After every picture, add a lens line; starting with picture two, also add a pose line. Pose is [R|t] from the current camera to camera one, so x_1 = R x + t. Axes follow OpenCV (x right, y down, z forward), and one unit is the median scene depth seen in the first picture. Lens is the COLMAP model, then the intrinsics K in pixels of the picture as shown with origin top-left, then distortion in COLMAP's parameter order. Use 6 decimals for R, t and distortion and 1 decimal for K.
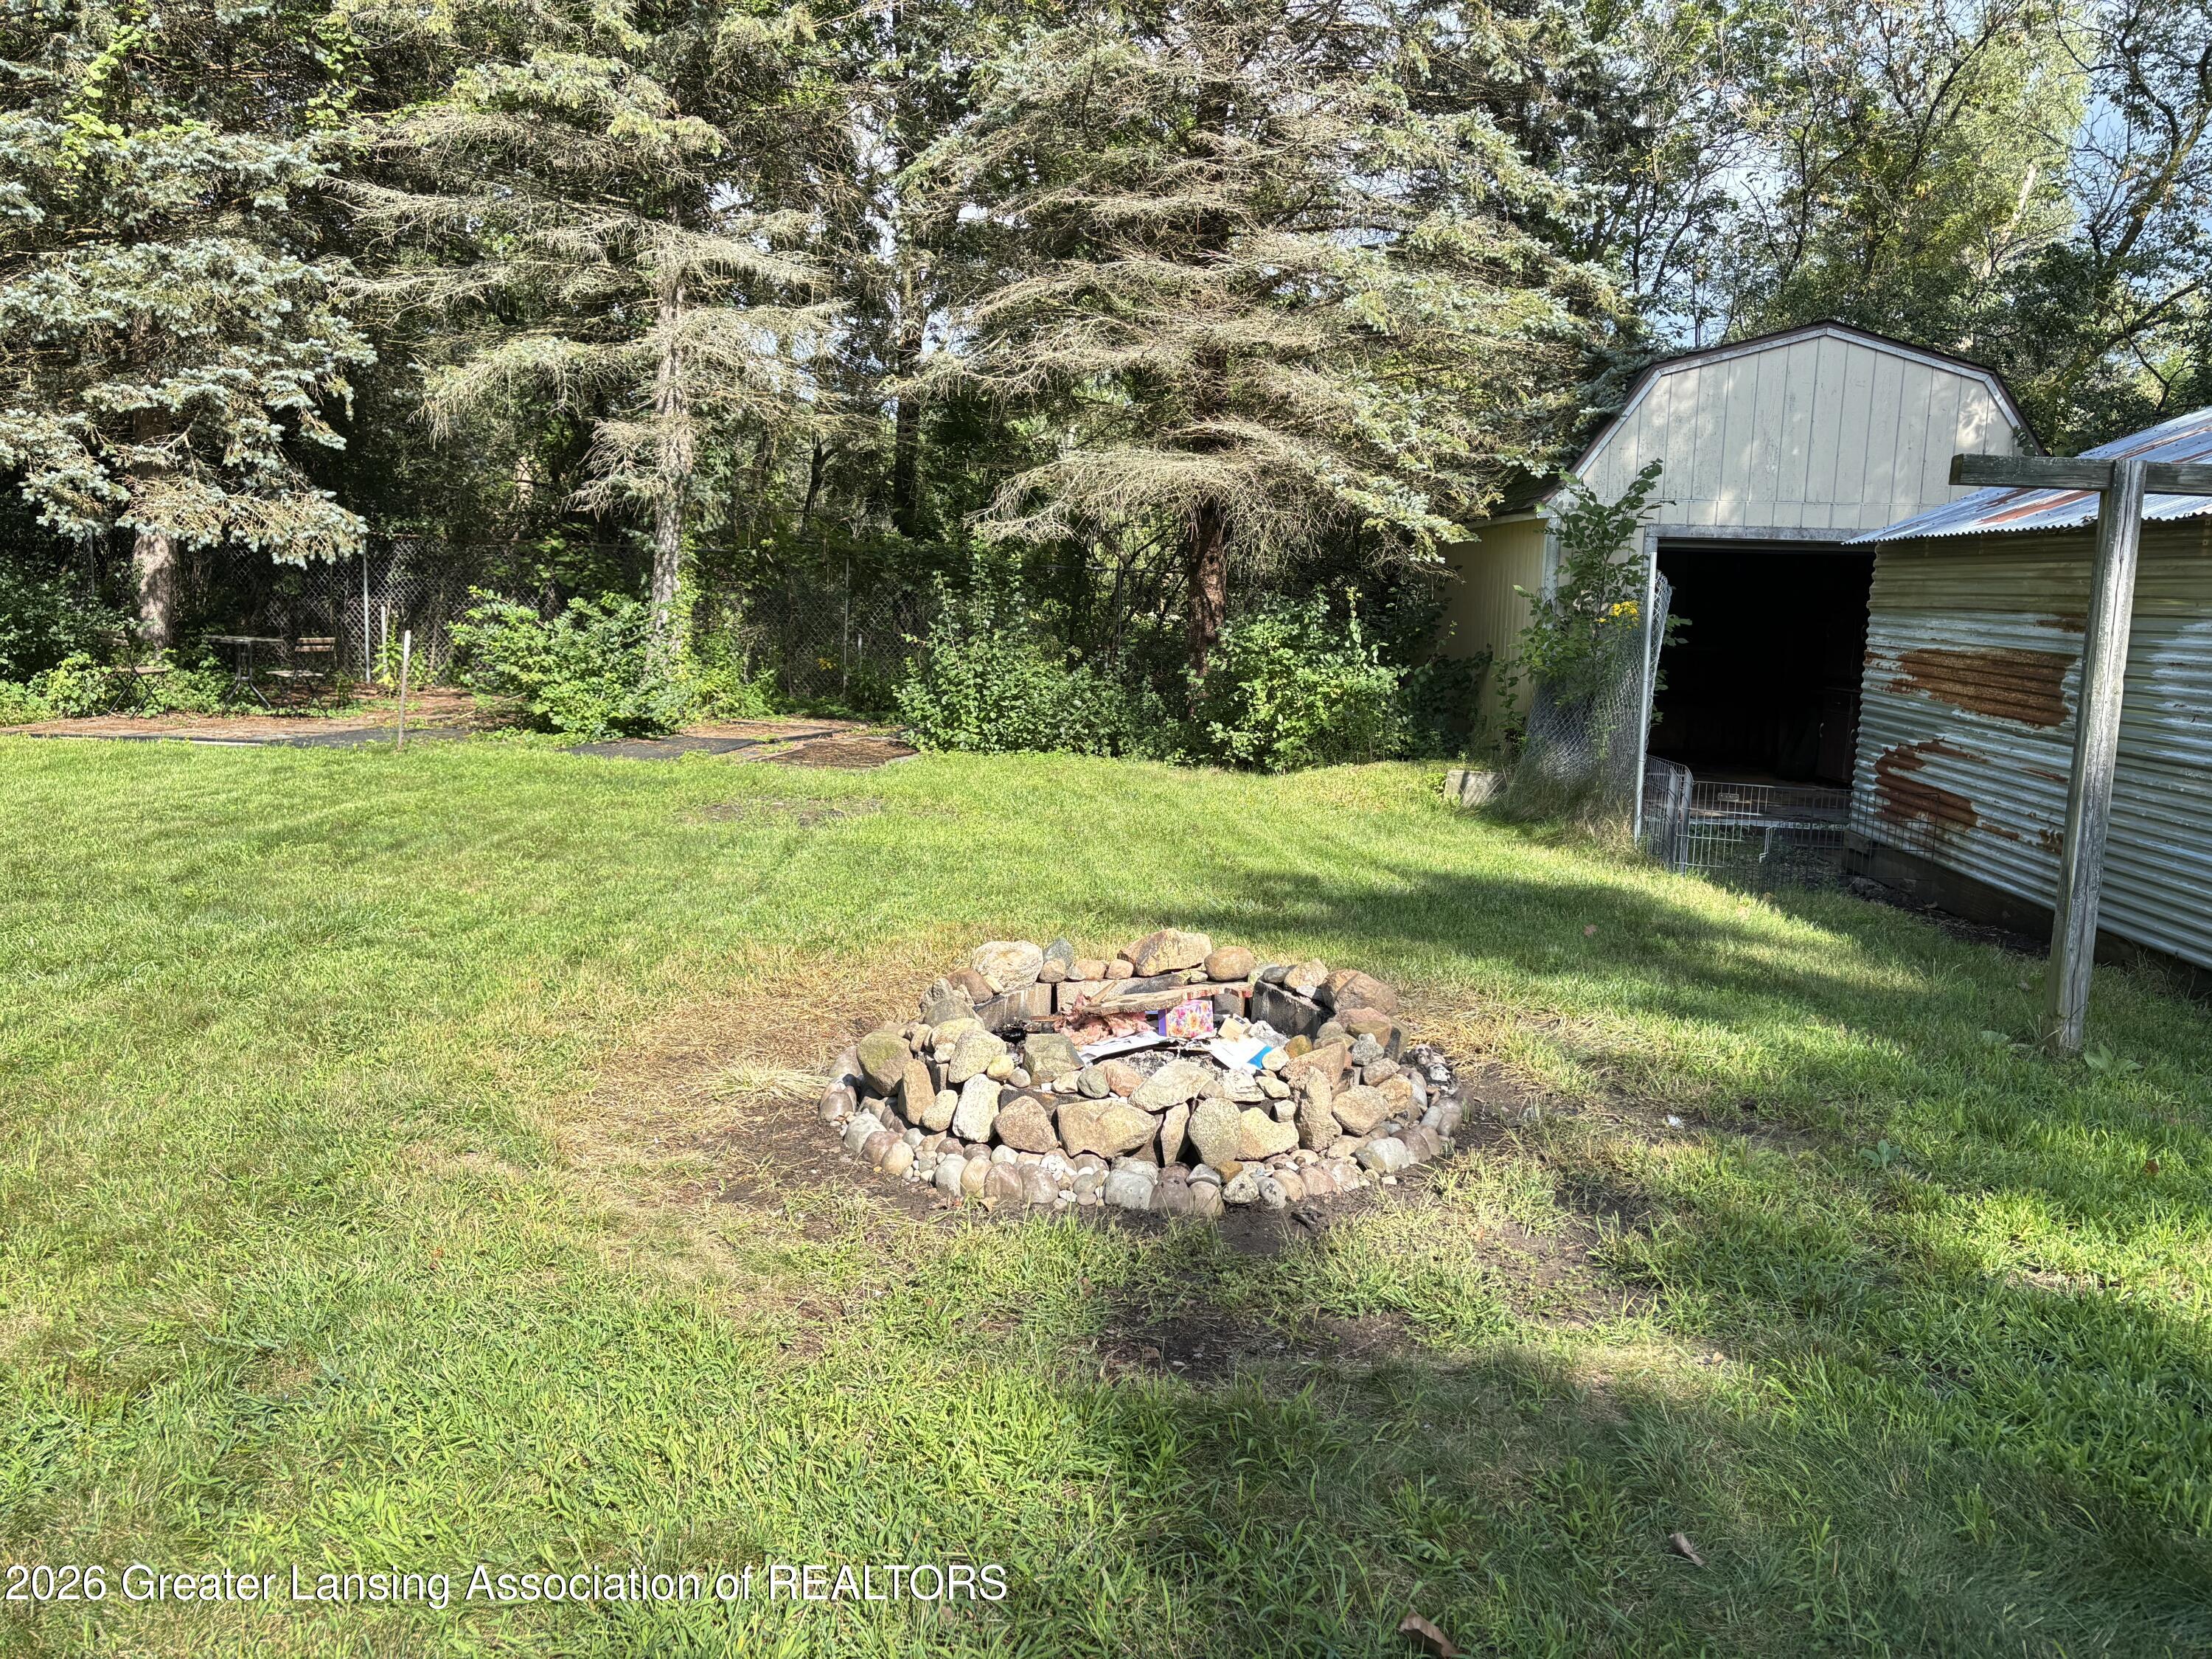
lens RADIAL K [[1730.4, 0, 1106.0], [0, 1730.4, 829.5], [0, 0, 1]] dist [0.056818, -0.000927]
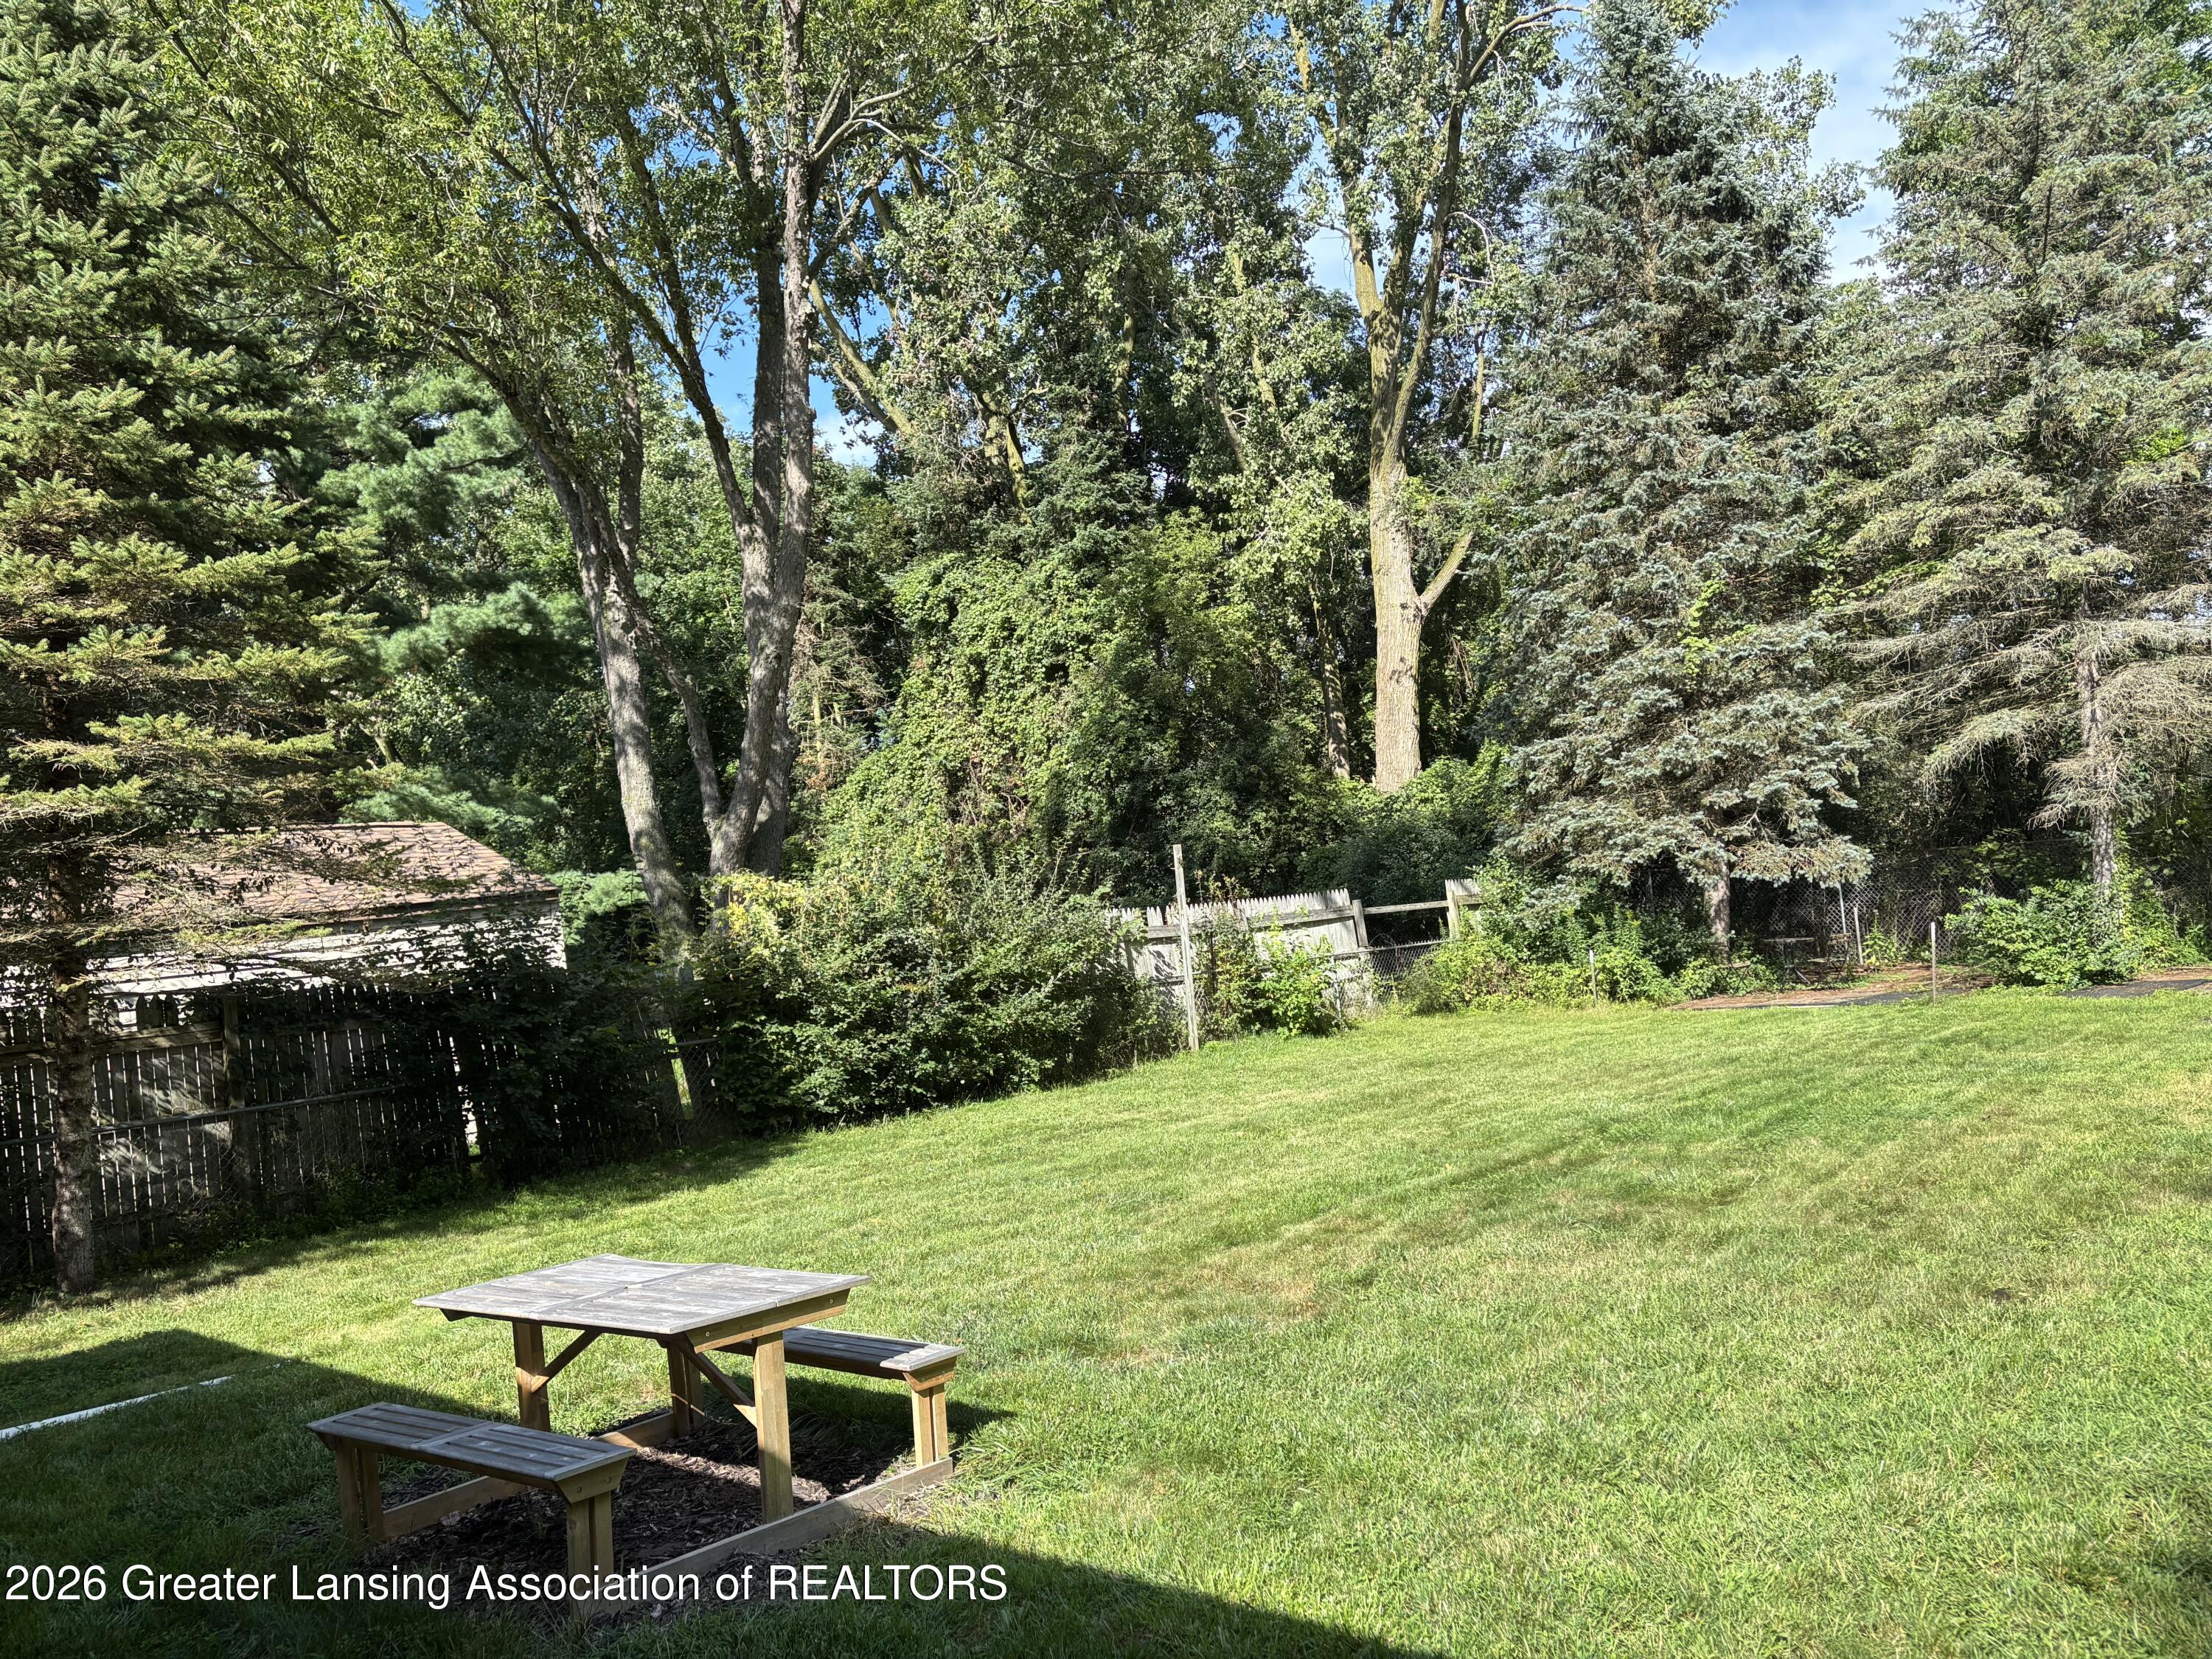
lens RADIAL K [[1730.4, 0, 1106.0], [0, 1730.4, 829.5], [0, 0, 1]] dist [0.056818, -0.000927]
pose [[0.760000, -0.135018, -0.635743, 0.027492], [0.030401, 0.984498, -0.172742, 0.042447], [0.649211, 0.111956, 0.752323, -0.561091]]
